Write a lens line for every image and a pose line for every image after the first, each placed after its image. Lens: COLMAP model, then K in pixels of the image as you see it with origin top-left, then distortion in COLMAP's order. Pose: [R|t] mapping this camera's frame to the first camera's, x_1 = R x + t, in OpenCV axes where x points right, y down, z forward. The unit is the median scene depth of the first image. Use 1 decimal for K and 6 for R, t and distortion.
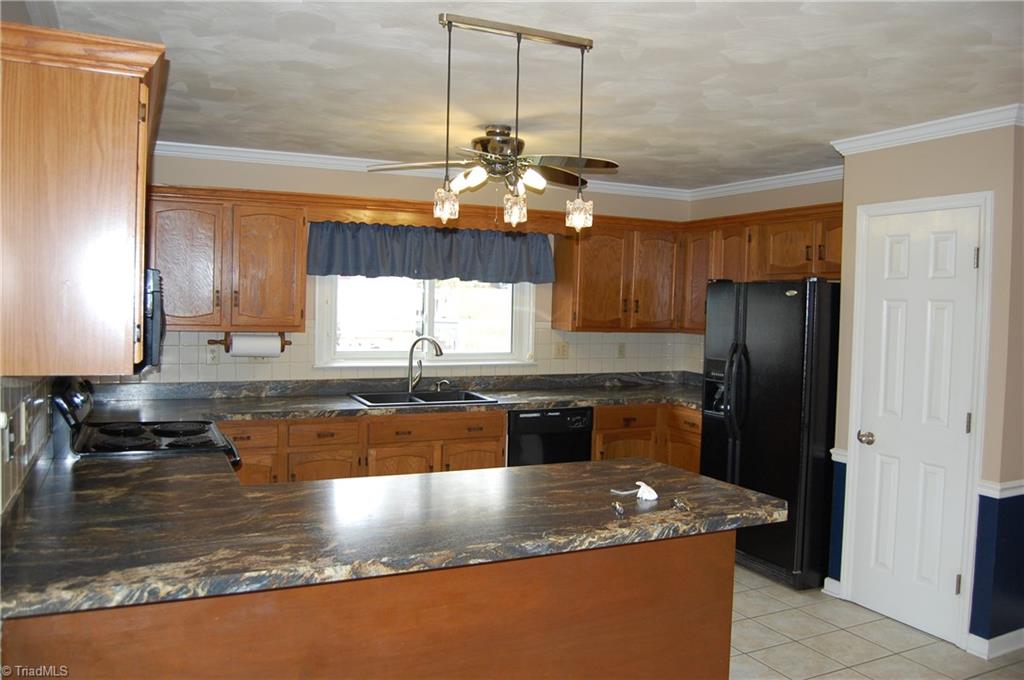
lens RADIAL K [[808.5, 0, 511.8], [0, 808.5, 328.1], [0, 0, 1]] dist [-0.074662, 0.005824]
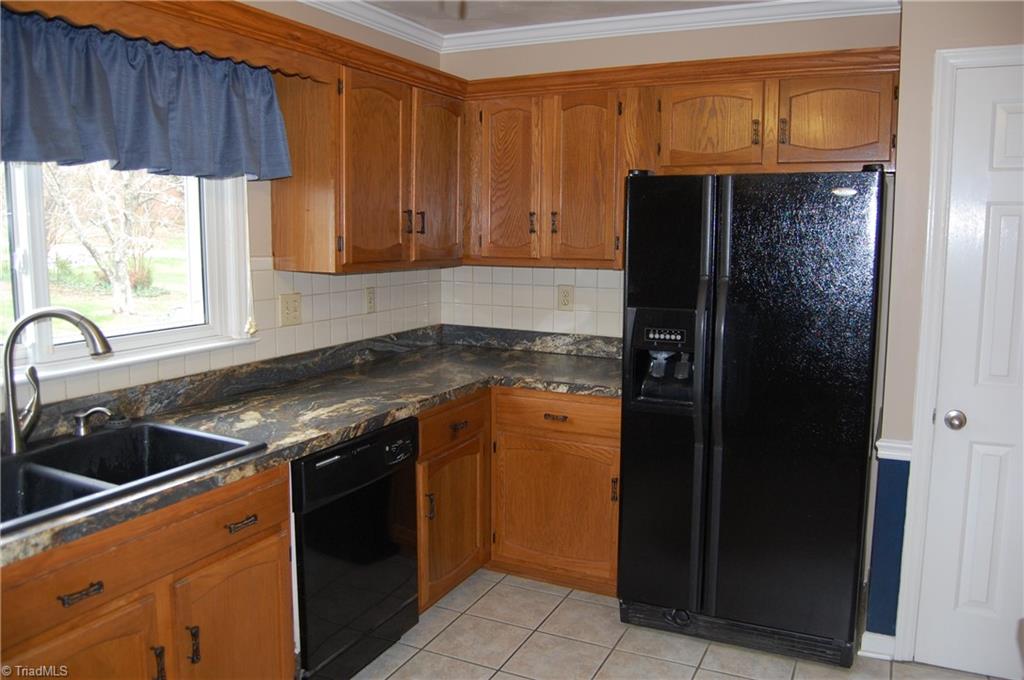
lens RADIAL K [[808.5, 0, 511.8], [0, 808.5, 328.1], [0, 0, 1]] dist [-0.074662, 0.005824]
pose [[0.785752, -0.095125, 0.611183, -0.155923], [0.036966, 0.993559, 0.107115, -0.011988], [-0.617436, -0.061573, 0.784207, 0.524611]]
